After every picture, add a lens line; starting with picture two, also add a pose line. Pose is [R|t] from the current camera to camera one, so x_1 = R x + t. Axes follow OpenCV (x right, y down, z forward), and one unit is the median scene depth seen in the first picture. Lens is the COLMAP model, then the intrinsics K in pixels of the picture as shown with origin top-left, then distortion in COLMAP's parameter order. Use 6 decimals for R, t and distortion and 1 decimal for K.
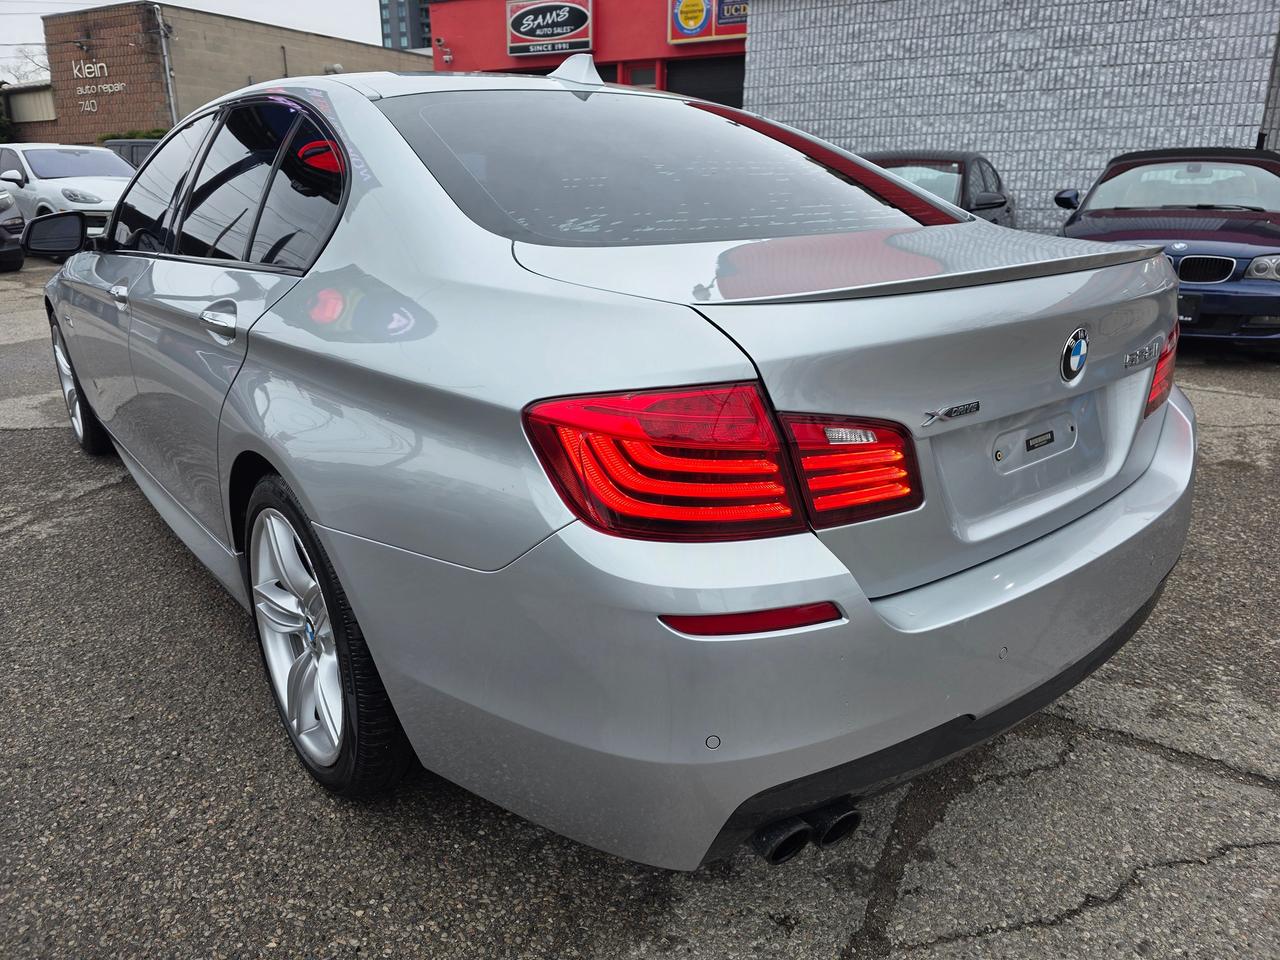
lens RADIAL K [[854.4, 0, 634.7], [0, 854.4, 480.0], [0, 0, 1]] dist [0.053716, -0.051131]
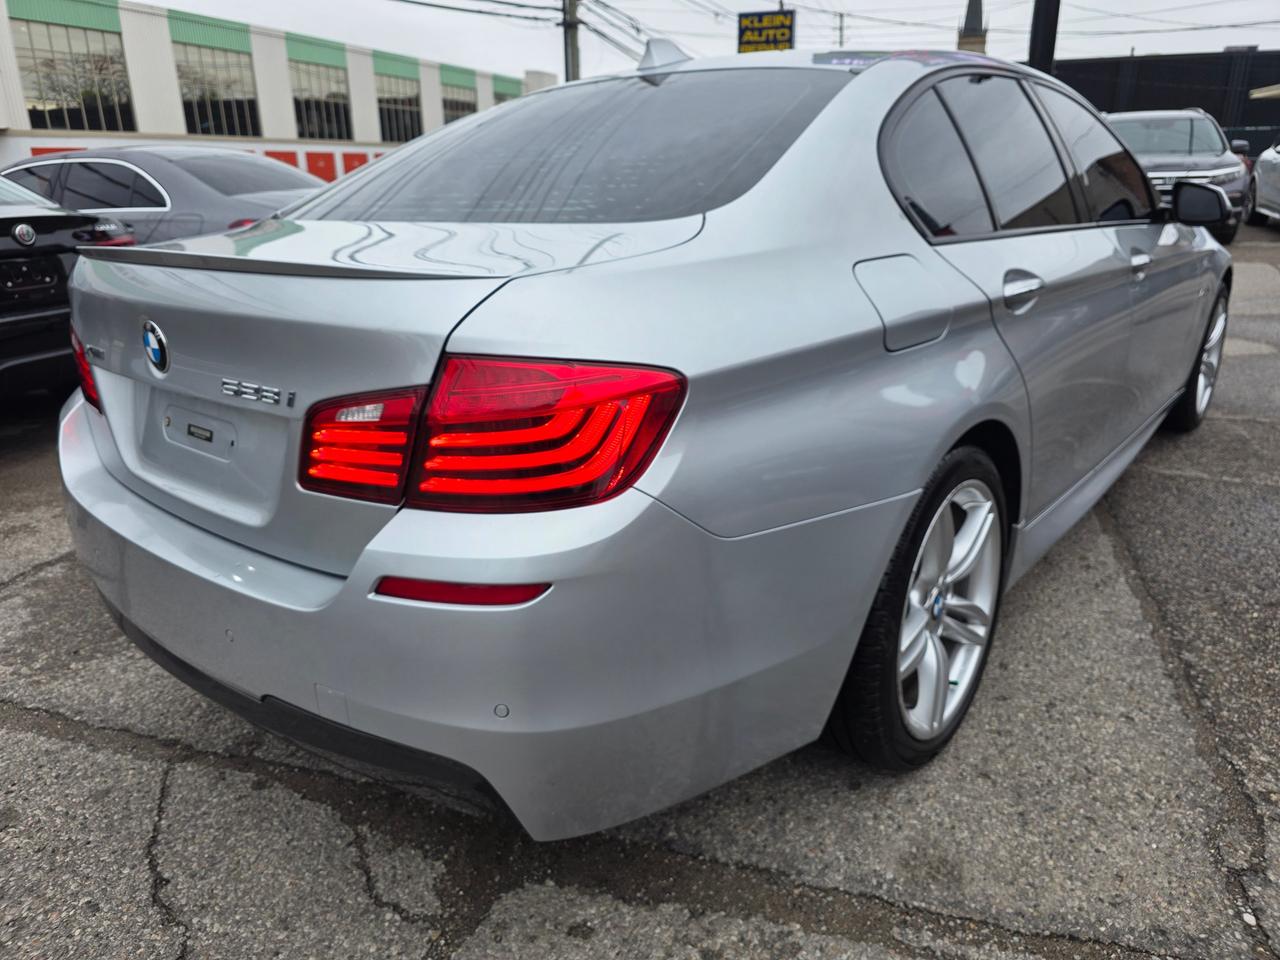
lens RADIAL K [[854.4, 0, 634.7], [0, 854.4, 480.0], [0, 0, 1]] dist [0.053716, -0.051131]
pose [[0.195261, 0.324106, -0.925650, 1.382240], [-0.295300, 0.919448, 0.259643, -0.370220], [0.935239, 0.222646, 0.275240, 1.097011]]
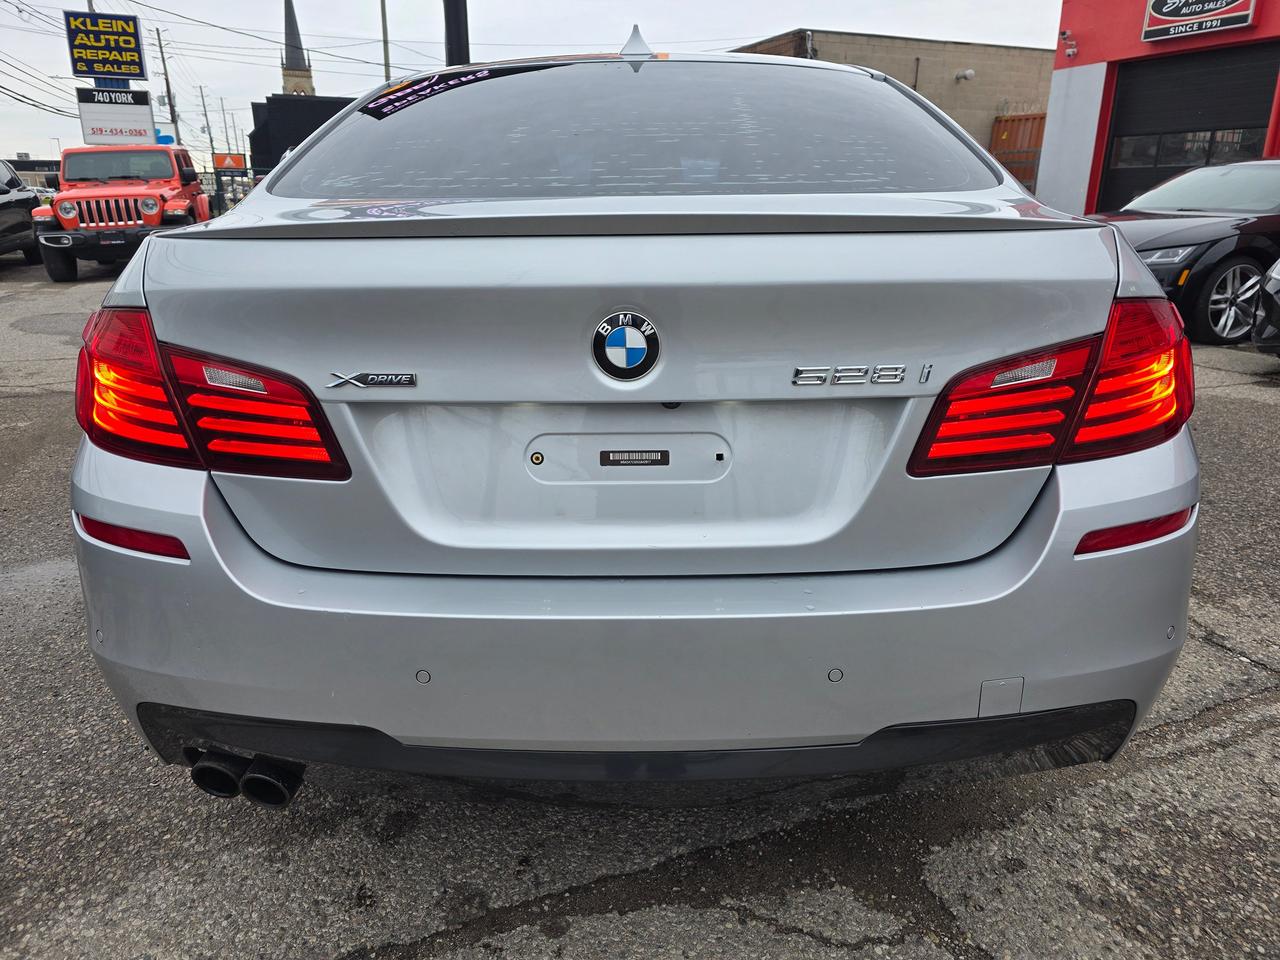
lens RADIAL K [[854.4, 0, 634.7], [0, 854.4, 480.0], [0, 0, 1]] dist [0.053716, -0.051131]
pose [[0.770111, 0.199317, -0.605972, 0.853367], [-0.205809, 0.976768, 0.059723, -0.065574], [0.603798, 0.078721, 0.793241, 0.354137]]
